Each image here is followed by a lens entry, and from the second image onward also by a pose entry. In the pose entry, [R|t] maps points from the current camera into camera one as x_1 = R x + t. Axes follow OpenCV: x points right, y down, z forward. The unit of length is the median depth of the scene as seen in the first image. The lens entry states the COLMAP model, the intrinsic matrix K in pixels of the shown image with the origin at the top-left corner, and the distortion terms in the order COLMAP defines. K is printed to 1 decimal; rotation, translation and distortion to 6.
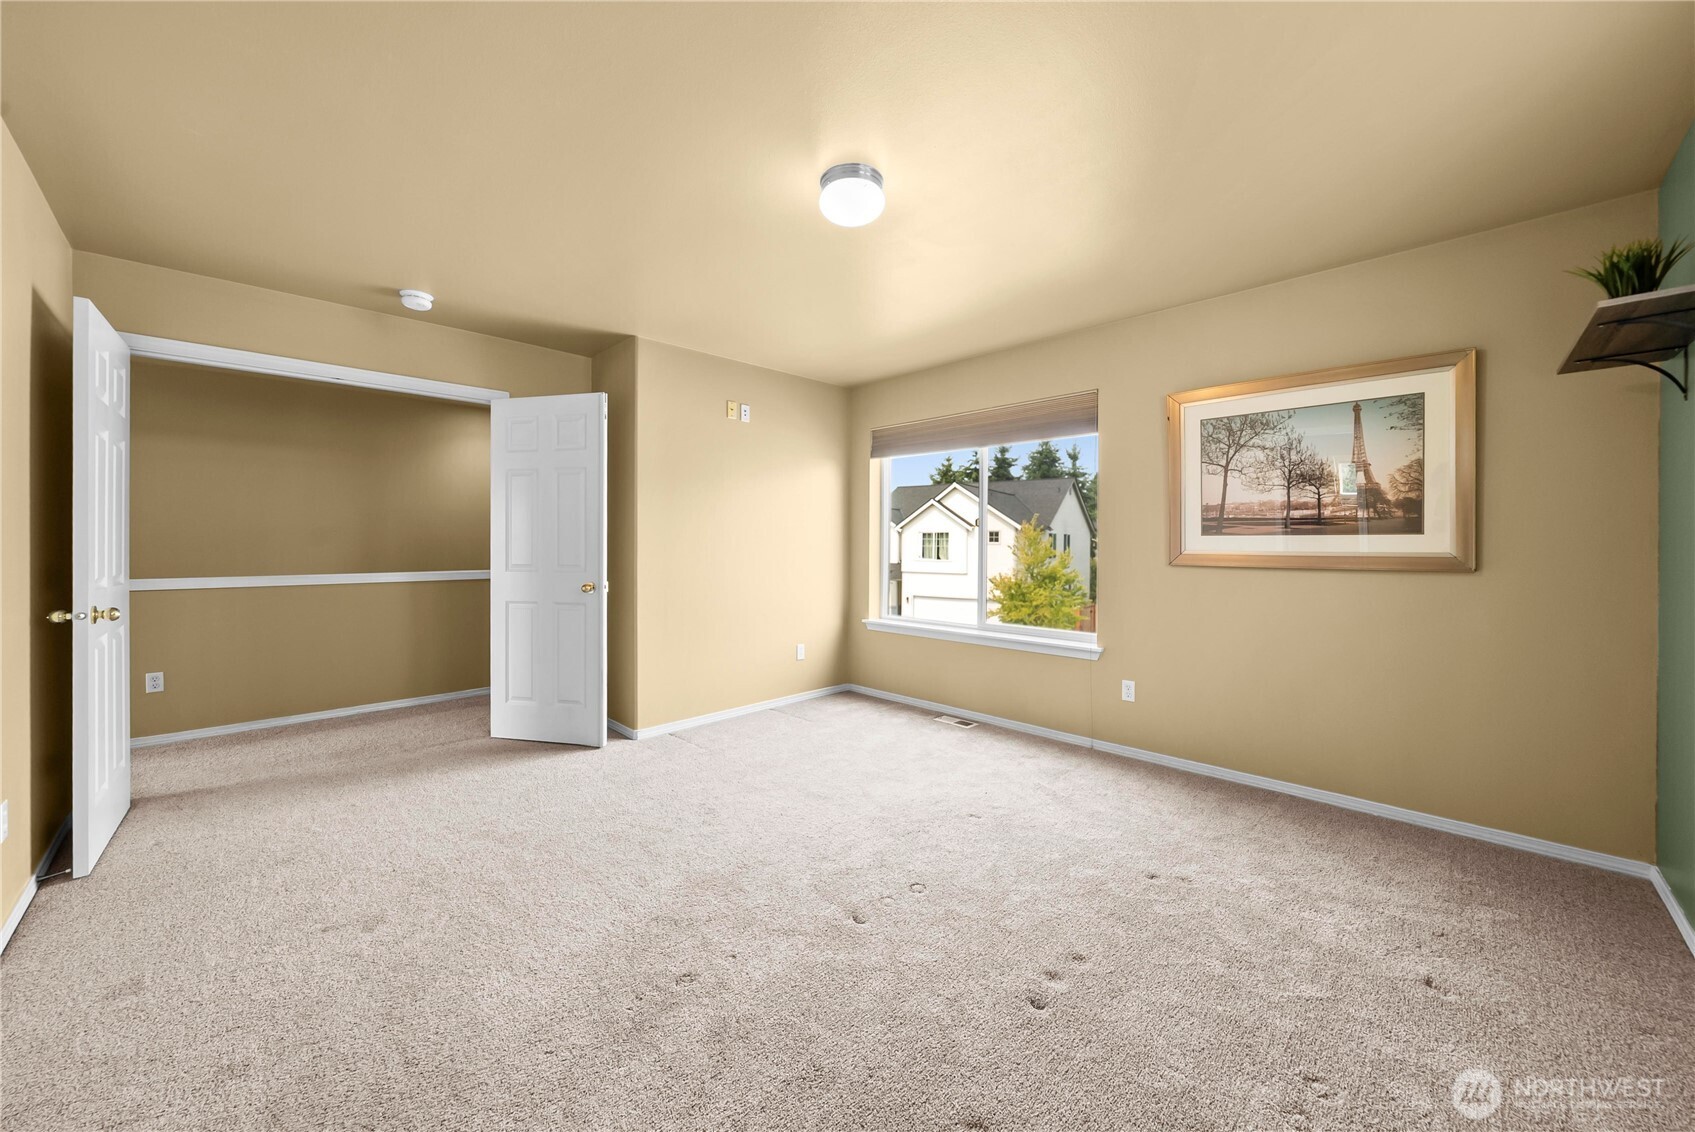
lens RADIAL K [[602.2, 0, 856.6], [0, 602.2, 556.8], [0, 0, 1]] dist [-0.003495, -0.000320]
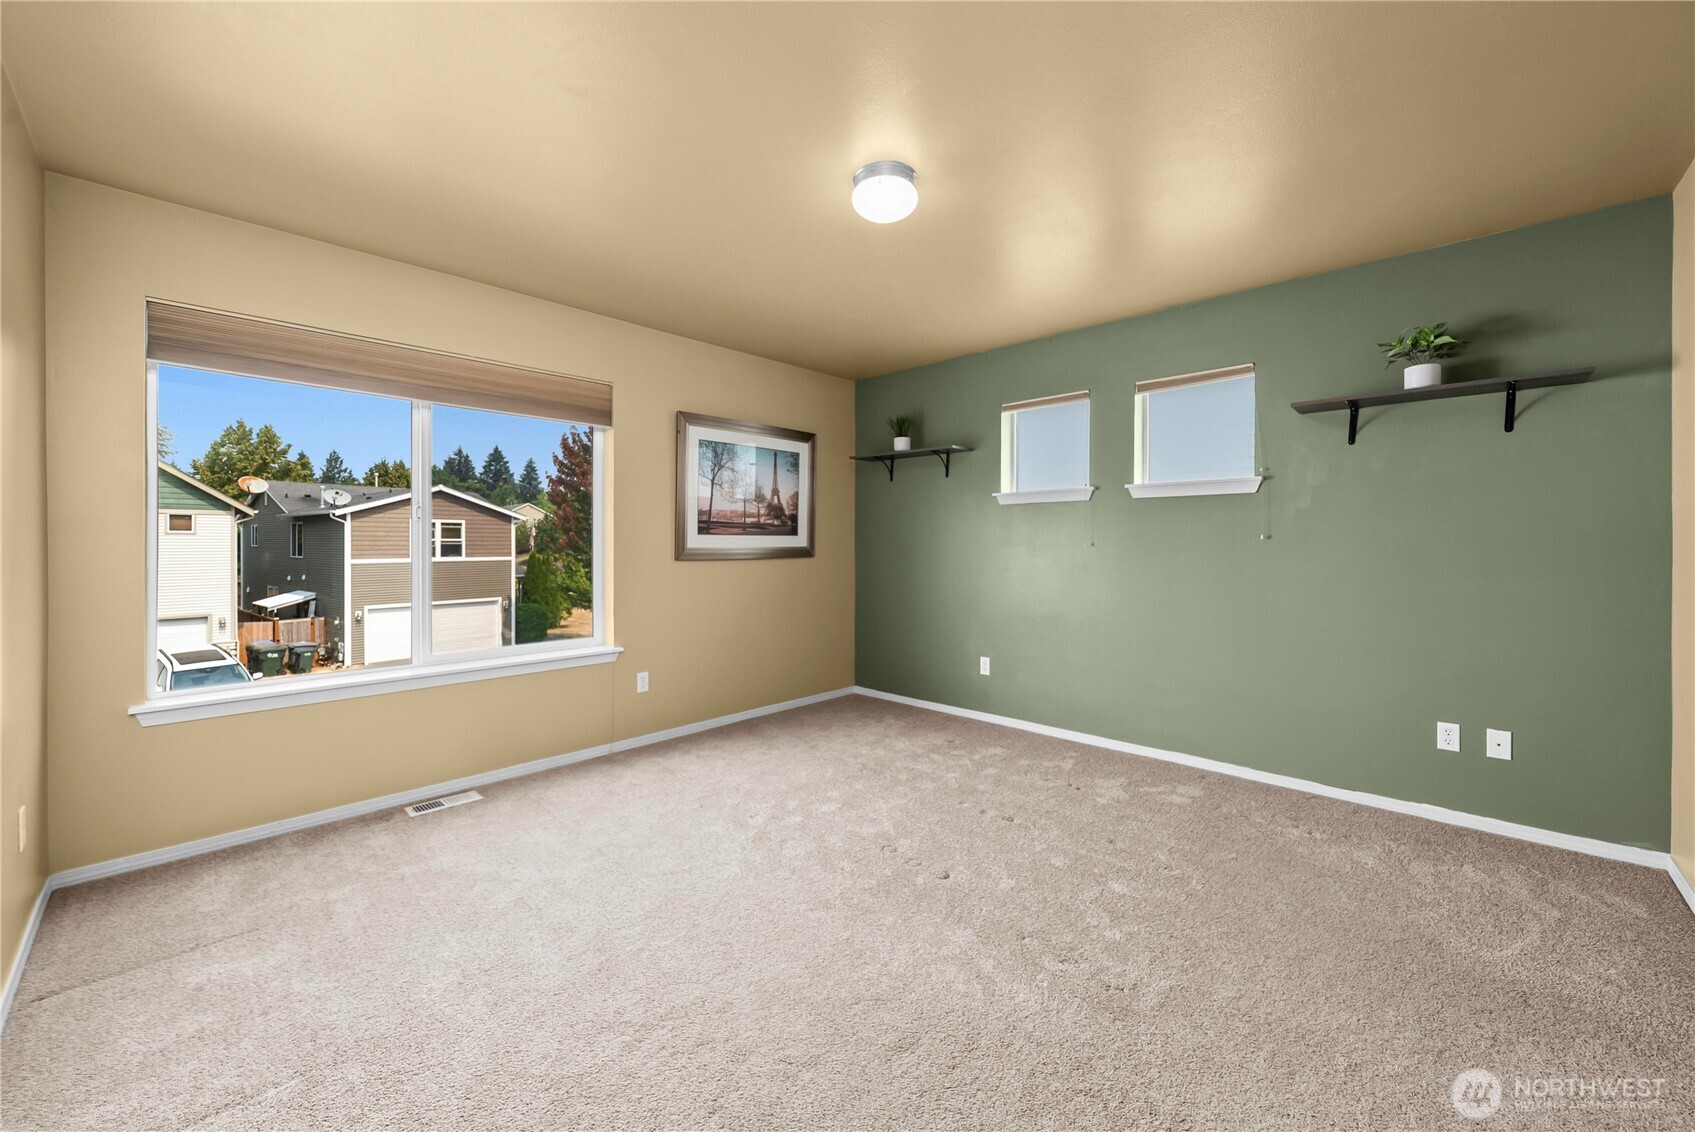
lens RADIAL K [[662.2, 0, 847.7], [0, 662.2, 546.5], [0, 0, 1]] dist [-0.002590, -0.000348]
pose [[-0.010799, -0.022066, 0.999698, -0.798369], [0.010699, 0.999697, 0.022182, -0.039876], [-0.999884, 0.010935, -0.010559, 0.746318]]
